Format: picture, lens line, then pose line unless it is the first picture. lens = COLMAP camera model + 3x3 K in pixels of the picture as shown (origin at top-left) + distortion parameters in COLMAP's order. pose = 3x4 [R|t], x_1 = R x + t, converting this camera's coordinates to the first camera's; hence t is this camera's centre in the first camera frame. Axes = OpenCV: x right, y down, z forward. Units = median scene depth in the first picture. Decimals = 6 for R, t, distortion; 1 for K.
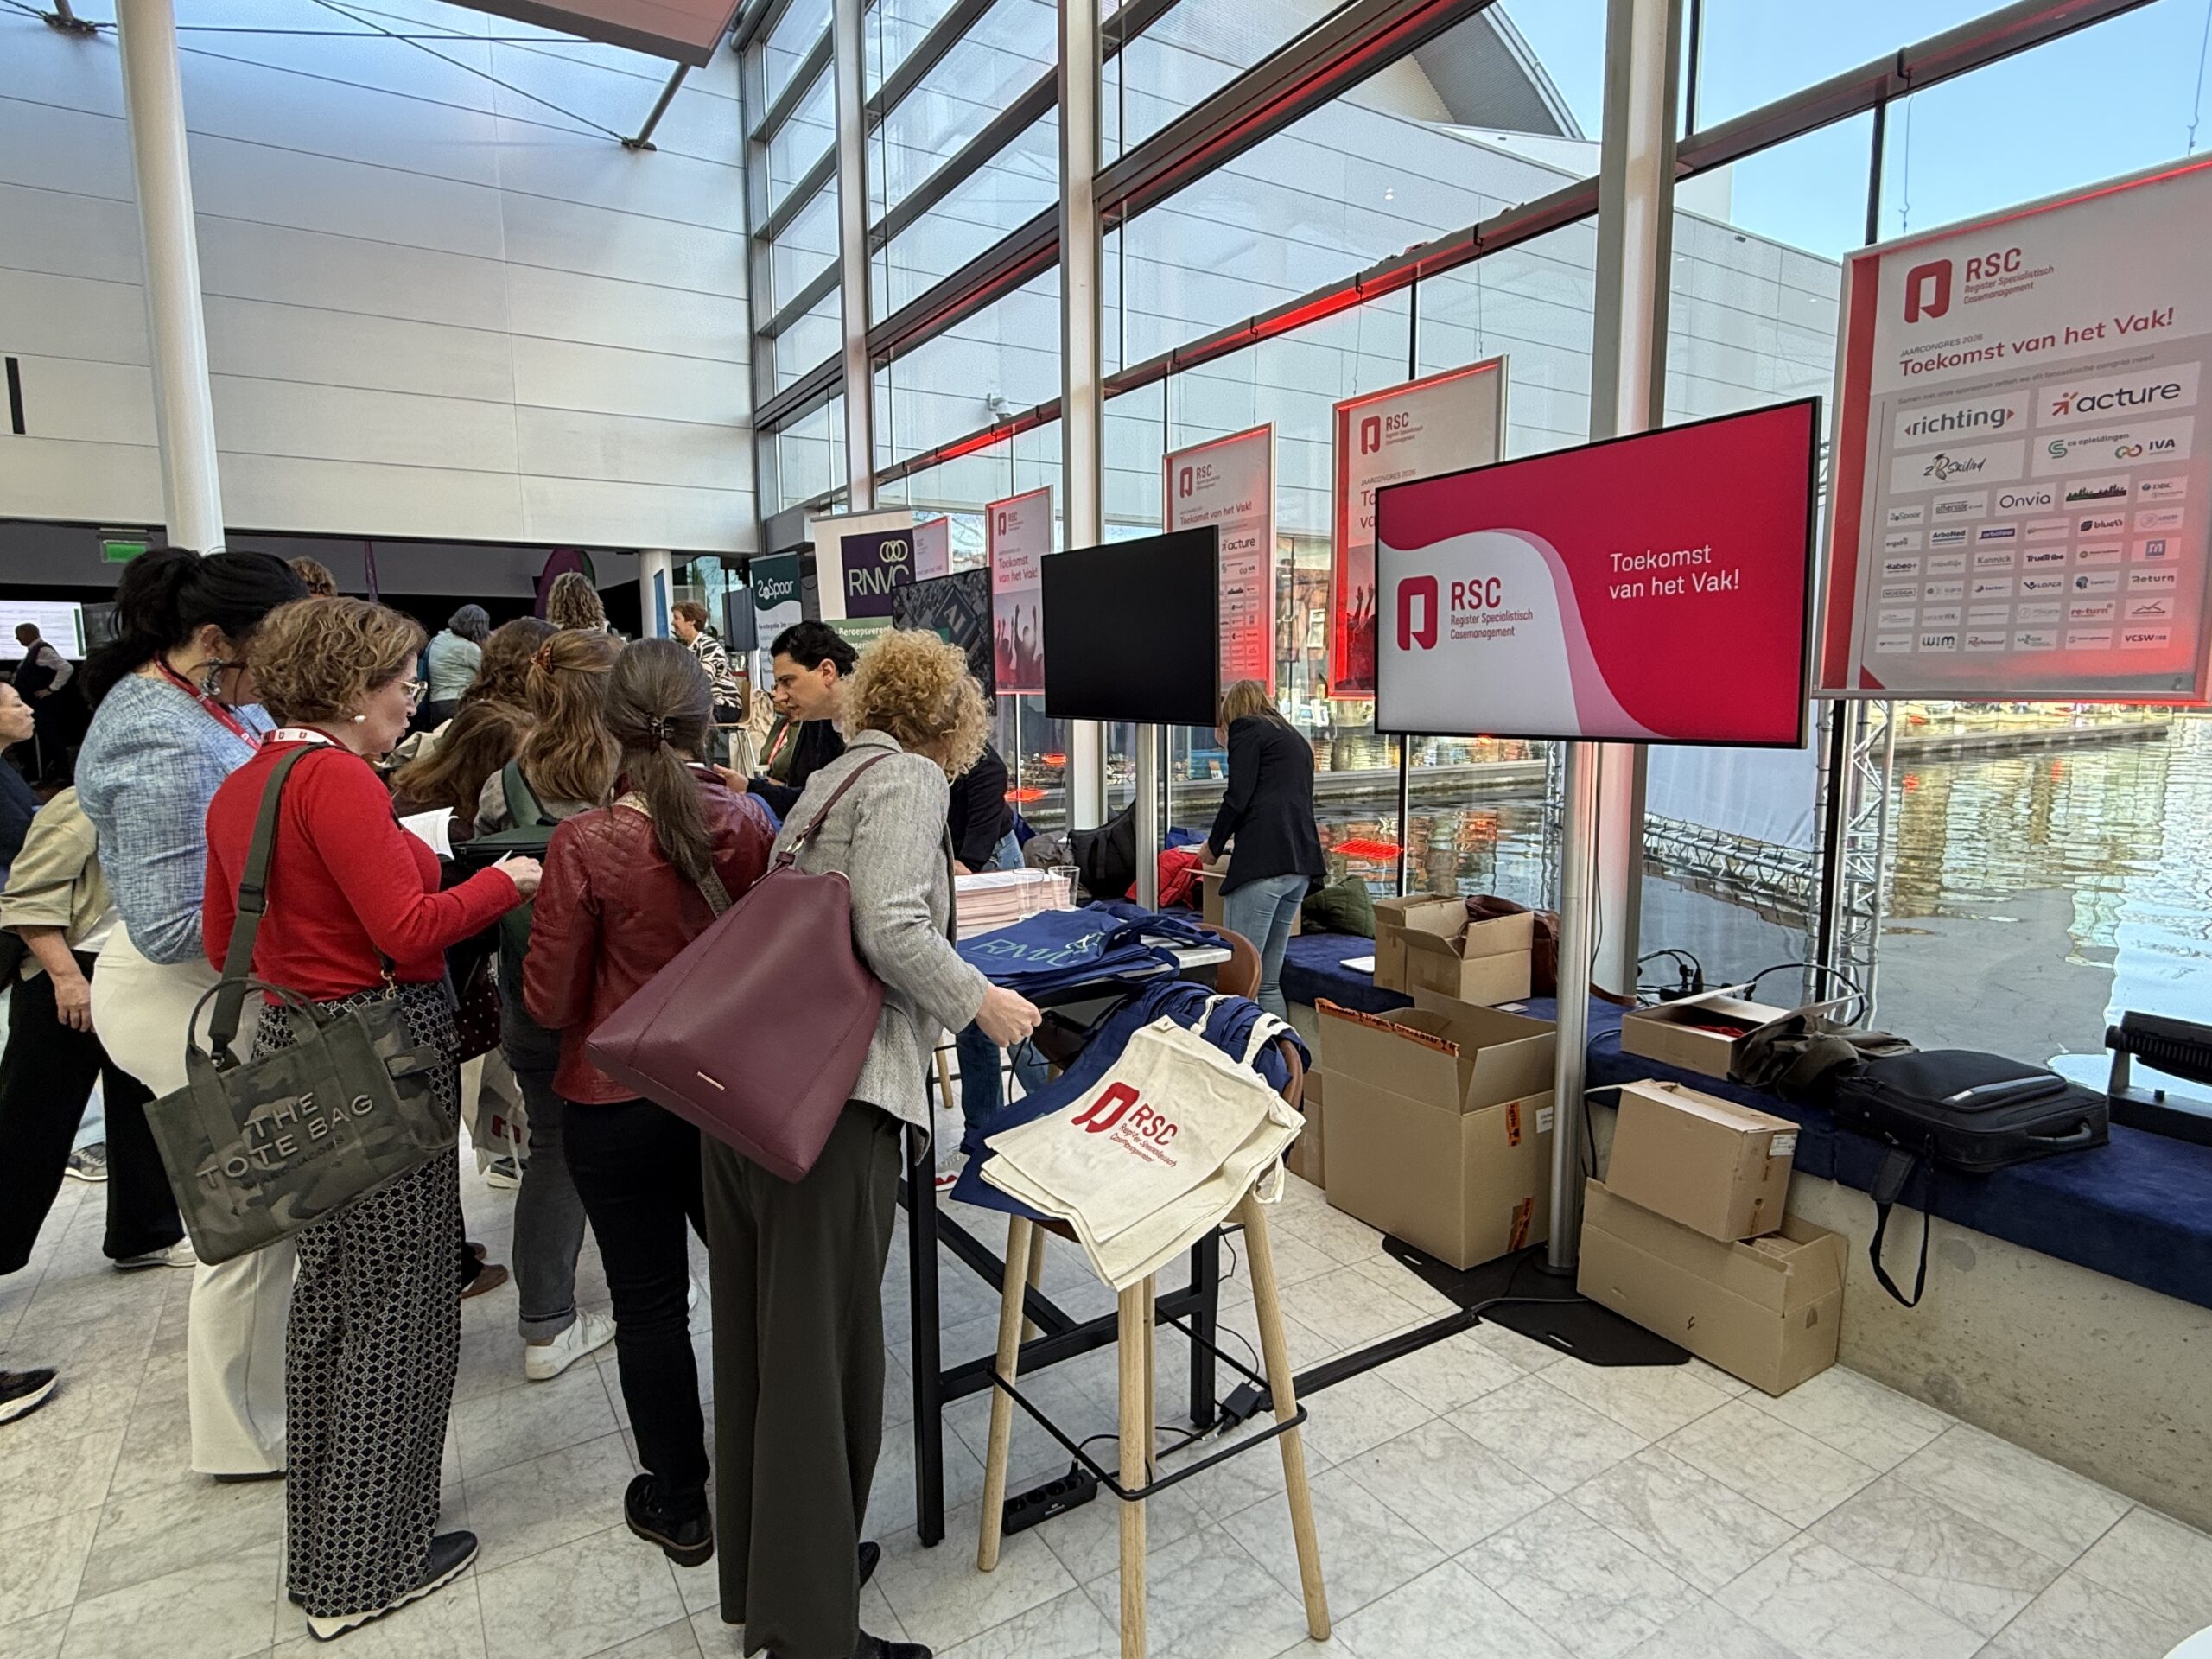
lens RADIAL K [[1212.5, 0, 1100.7], [0, 1212.5, 829.4], [0, 0, 1]] dist [0.002814, -0.000415]
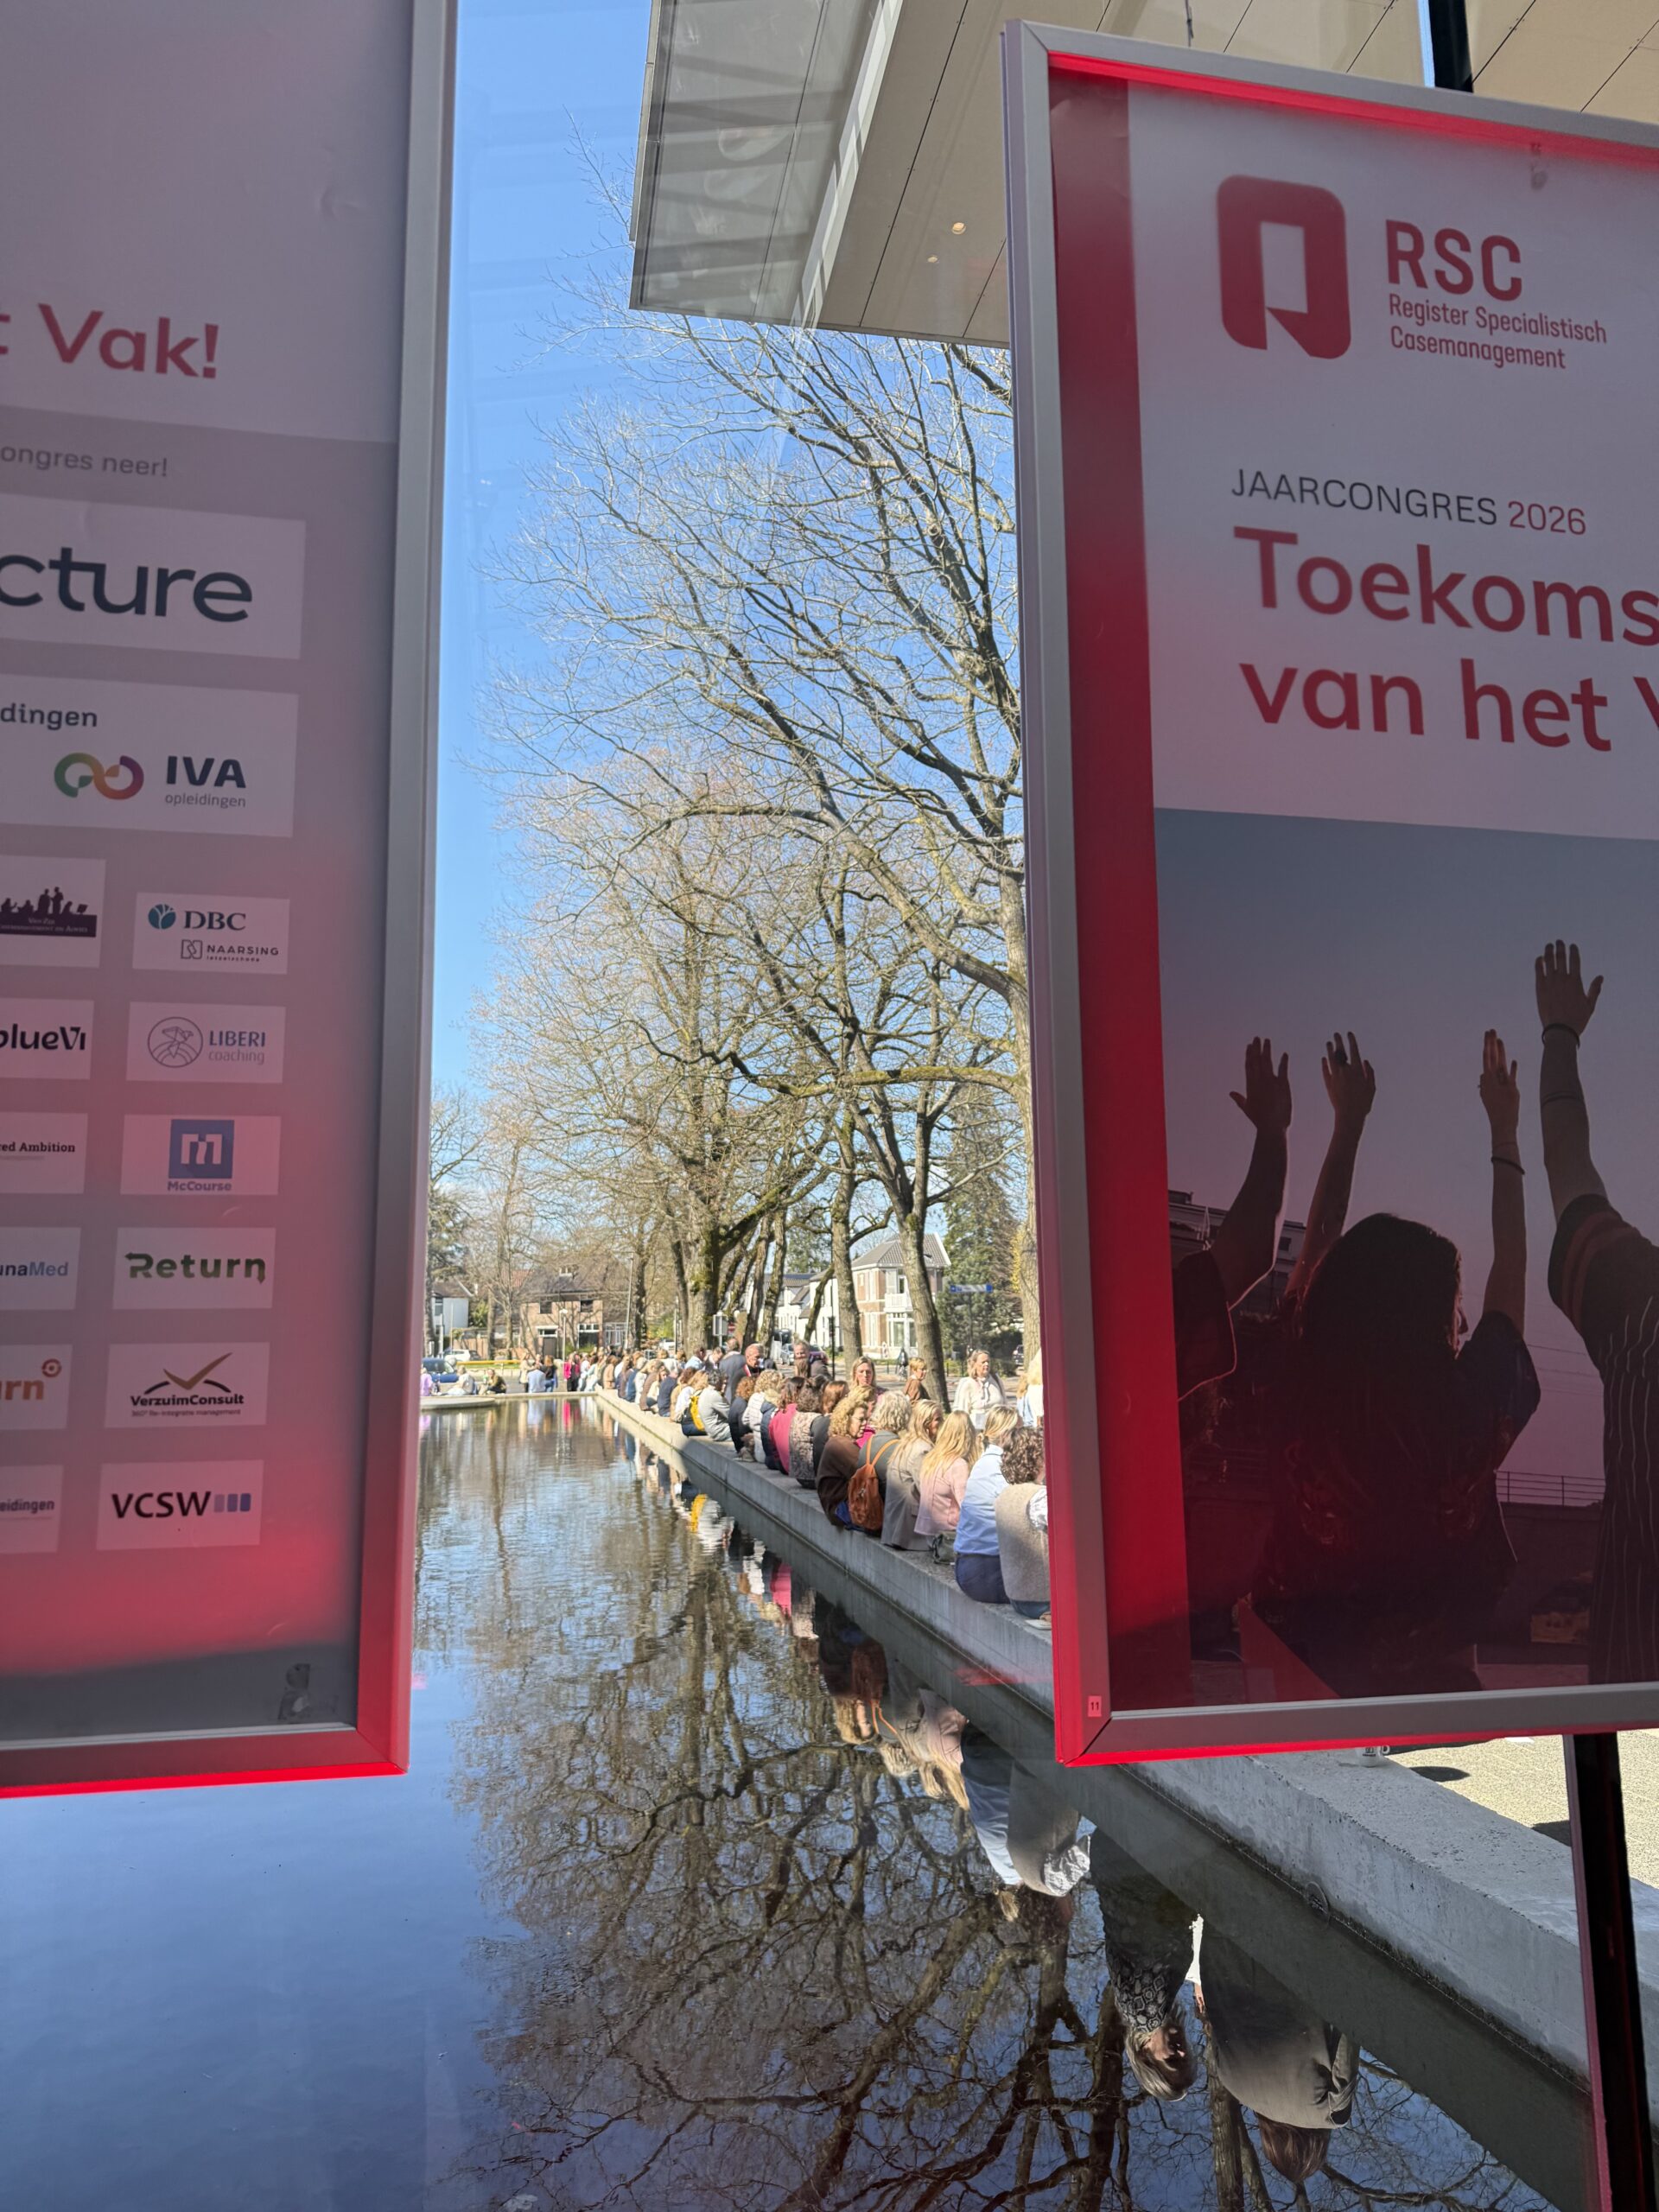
lens RADIAL K [[1567.9, 0, 832.4], [0, 1567.9, 1108.0], [0, 0, 1]] dist [-0.003520, -0.003930]
pose [[0.356242, 0.136146, 0.924422, 0.592277], [0.126036, 0.973286, -0.191912, -0.155148], [-0.925854, 0.184878, 0.329566, 0.745102]]
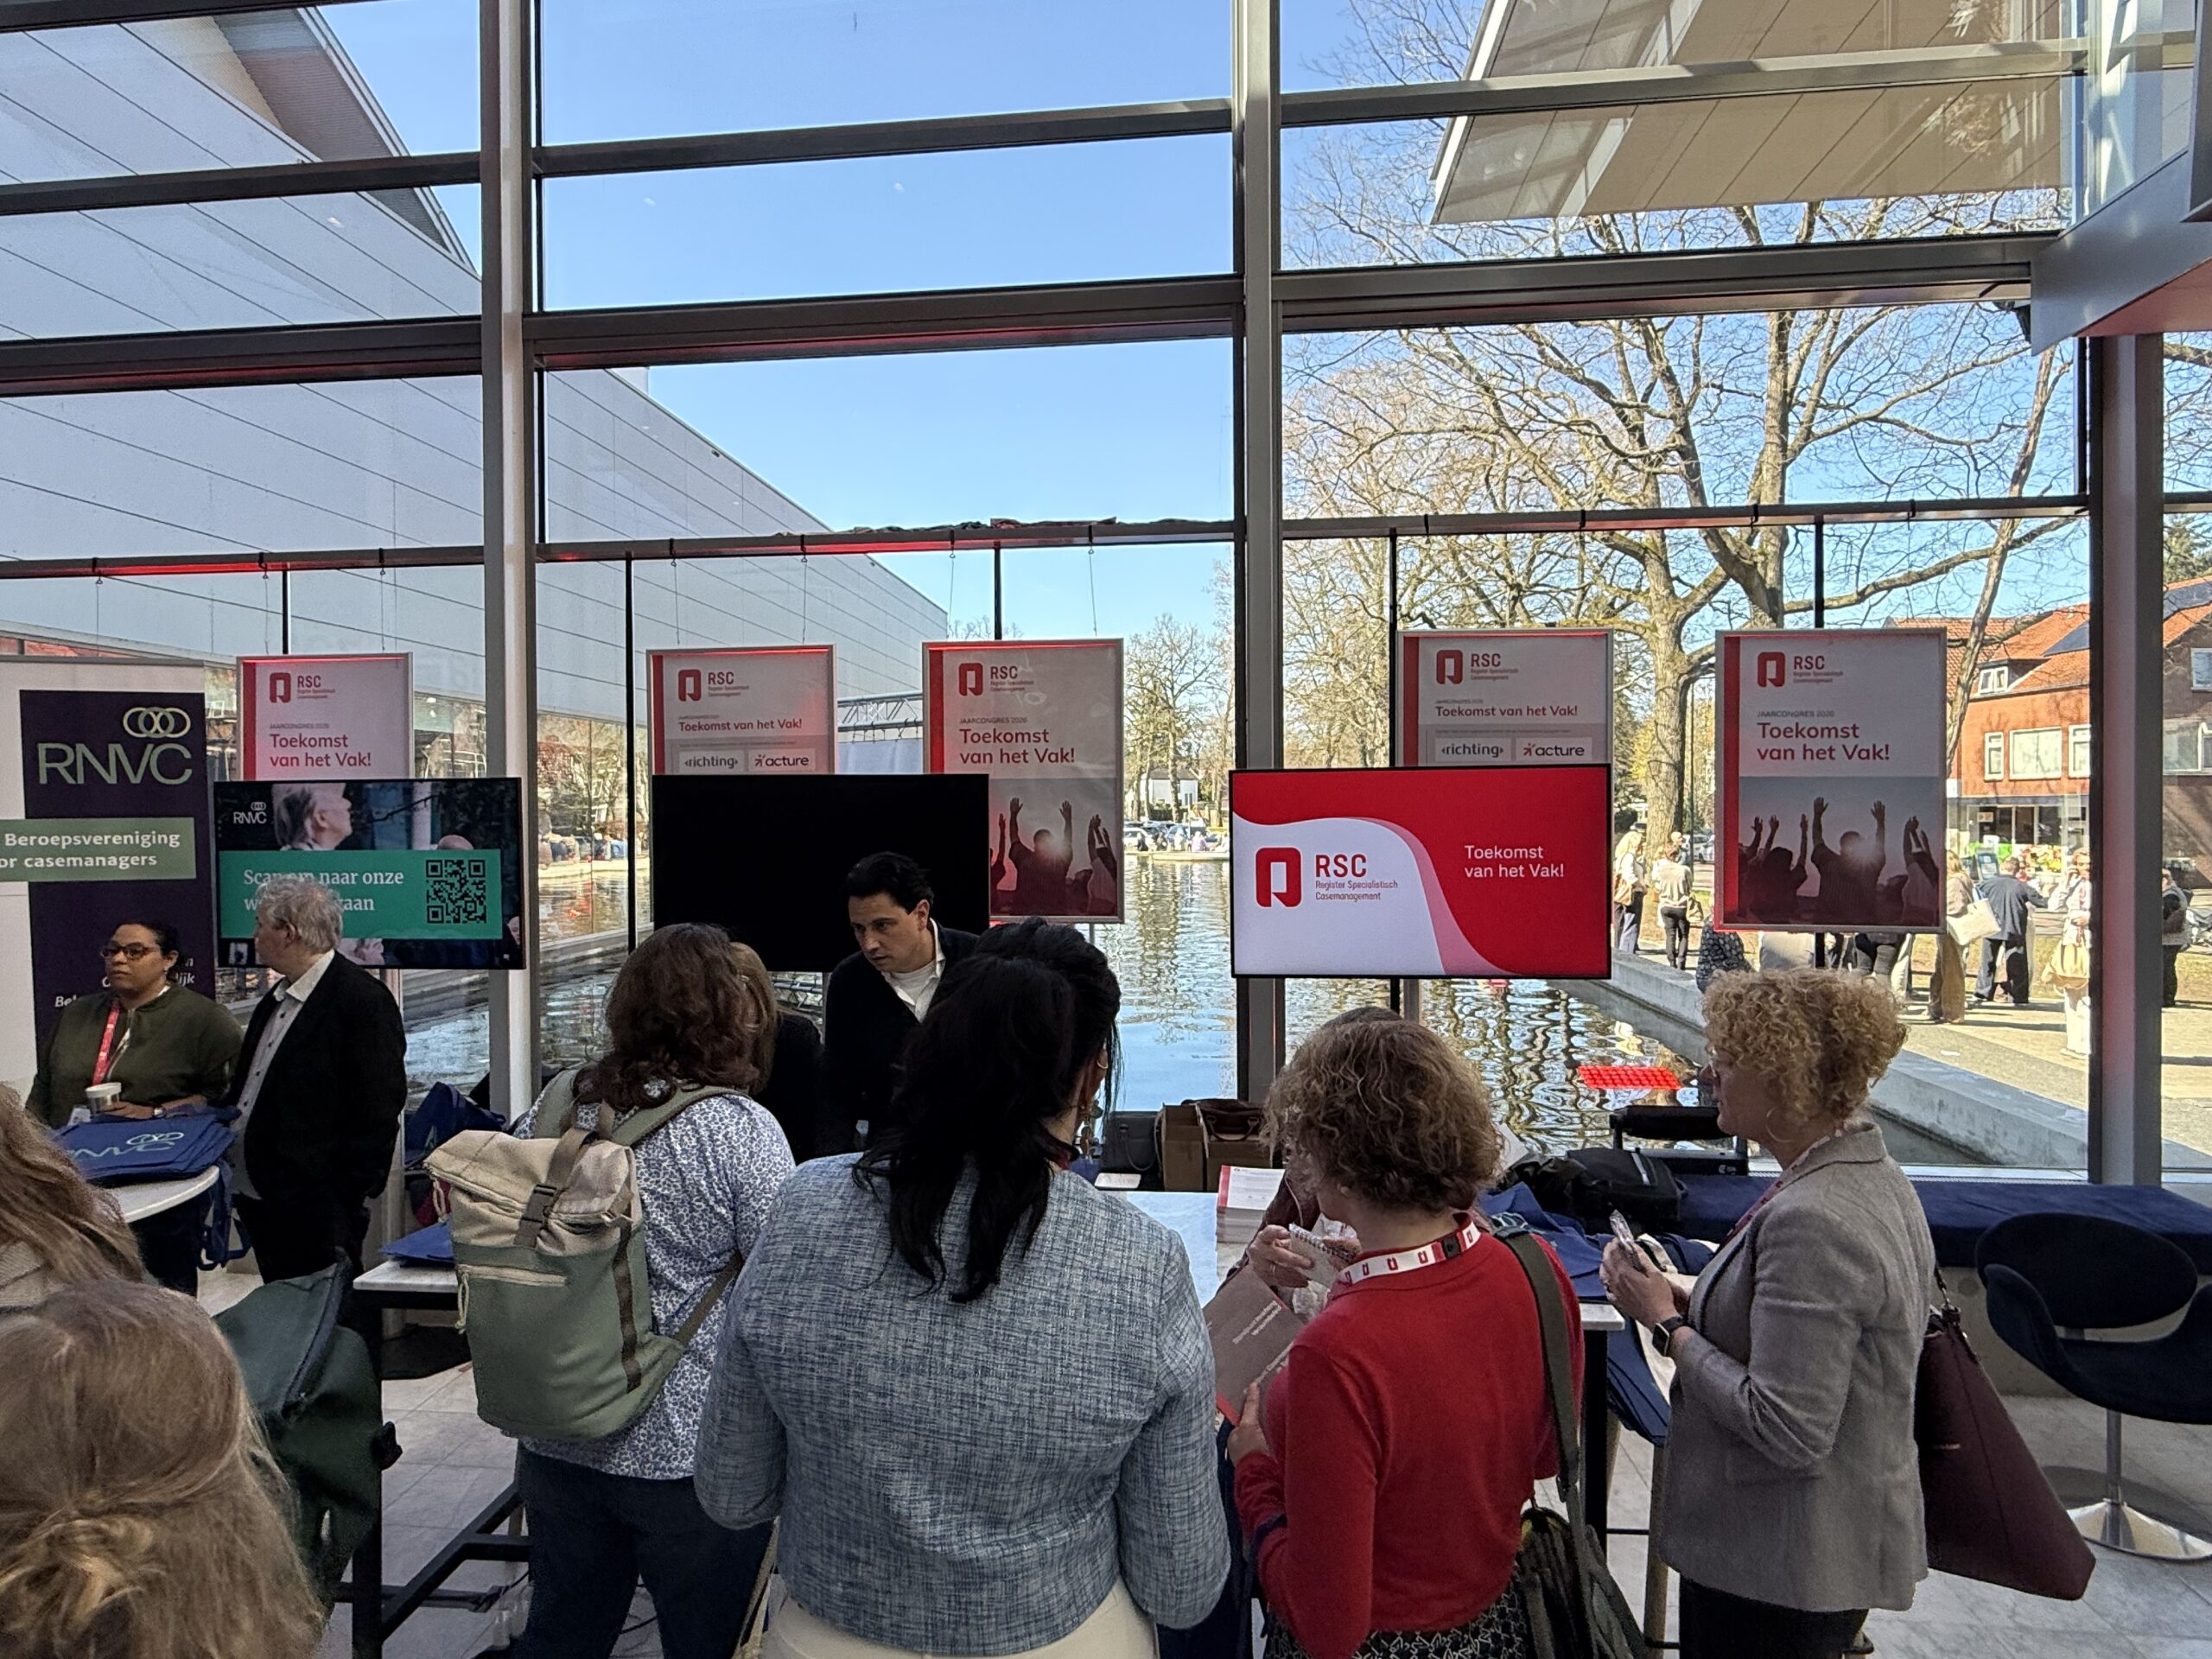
lens RADIAL K [[1212.5, 0, 1097.9], [0, 1212.5, 817.7], [0, 0, 1]] dist [0.002814, -0.000415]
pose [[0.615217, 0.001540, 0.788356, -0.927216], [0.094534, 0.992638, -0.075712, -0.187670], [-0.782669, 0.121106, 0.610543, 0.457293]]
